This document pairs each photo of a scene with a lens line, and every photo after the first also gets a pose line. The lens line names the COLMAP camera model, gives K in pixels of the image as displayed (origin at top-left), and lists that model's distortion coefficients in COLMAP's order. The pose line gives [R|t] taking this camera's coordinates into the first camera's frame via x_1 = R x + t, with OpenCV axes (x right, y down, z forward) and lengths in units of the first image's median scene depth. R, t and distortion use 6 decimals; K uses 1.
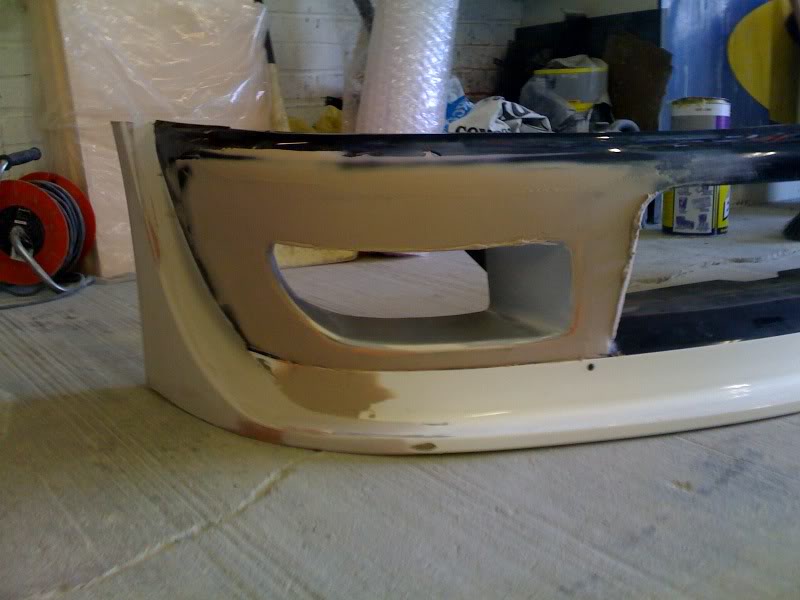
lens RADIAL K [[875.6, 0, 395.8], [0, 875.6, 296.9], [0, 0, 1]] dist [0.148587, -0.467567]
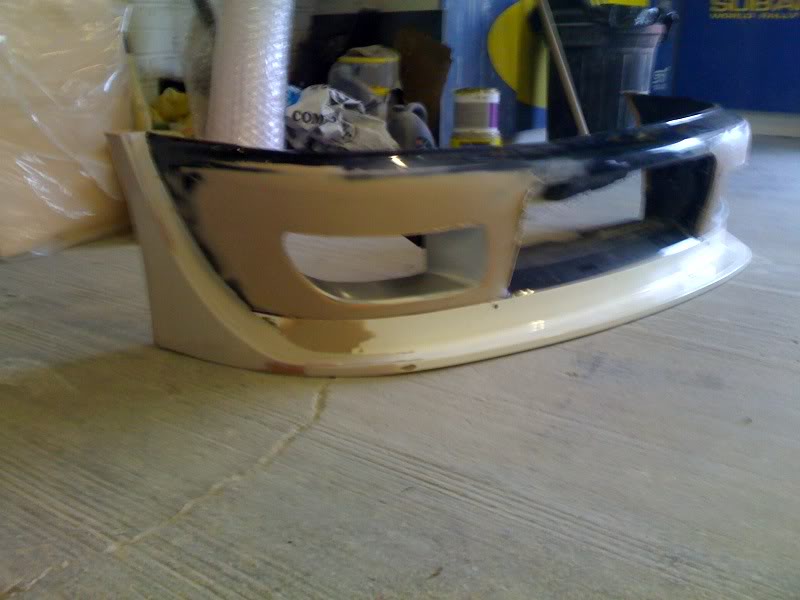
lens RADIAL K [[875.6, 0, 395.8], [0, 875.6, 296.9], [0, 0, 1]] dist [0.148587, -0.467567]
pose [[0.945694, -0.063391, 0.318817, -0.380344], [0.044055, 0.996746, 0.067506, -0.041293], [-0.322059, -0.049794, 0.945409, -0.325342]]
